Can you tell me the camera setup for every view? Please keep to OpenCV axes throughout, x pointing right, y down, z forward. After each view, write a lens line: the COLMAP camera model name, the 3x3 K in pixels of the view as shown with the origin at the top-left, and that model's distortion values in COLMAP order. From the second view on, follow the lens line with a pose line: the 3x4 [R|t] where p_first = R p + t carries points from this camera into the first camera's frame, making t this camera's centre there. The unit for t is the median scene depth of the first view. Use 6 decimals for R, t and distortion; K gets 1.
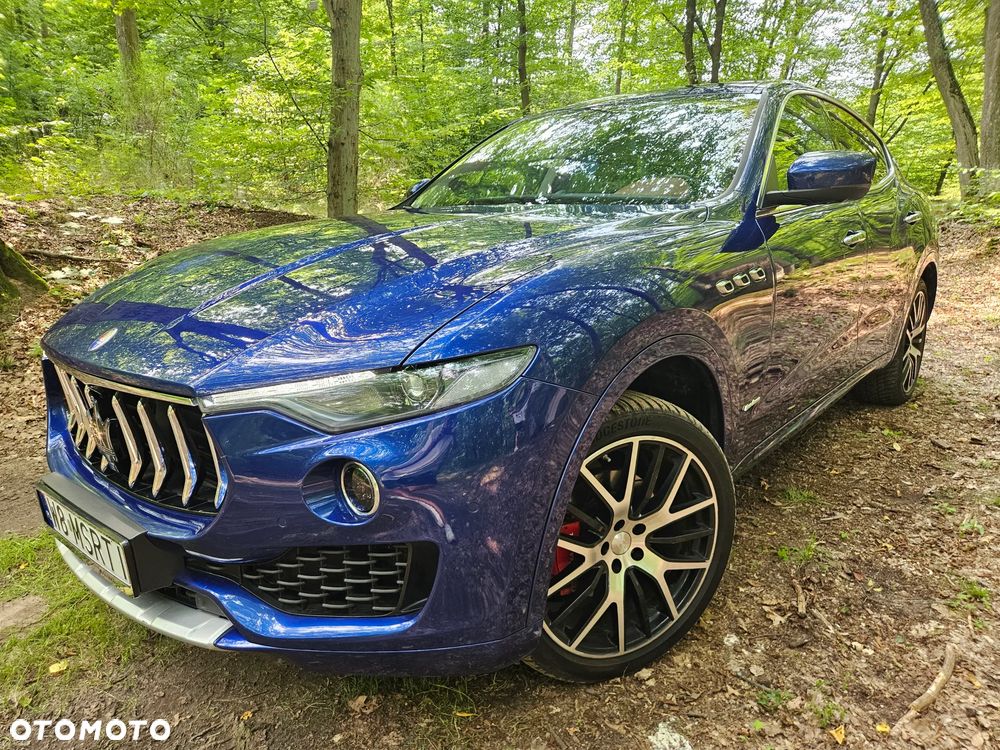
lens RADIAL K [[677.4, 0, 487.6], [0, 677.4, 377.4], [0, 0, 1]] dist [0.069678, -0.052470]
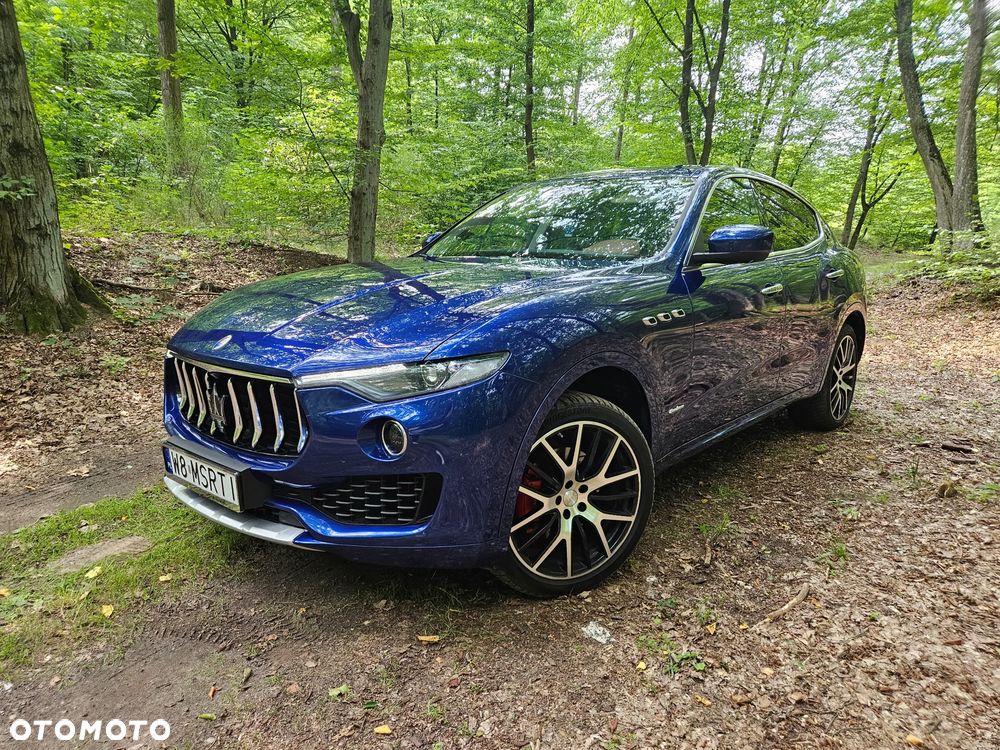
lens RADIAL K [[677.4, 0, 477.6], [0, 677.4, 373.9], [0, 0, 1]] dist [0.069678, -0.052470]
pose [[0.999332, 0.031549, -0.018432, 0.019919], [-0.032621, 0.997599, -0.061099, 0.068018], [0.016460, 0.061659, 0.997962, -0.372137]]
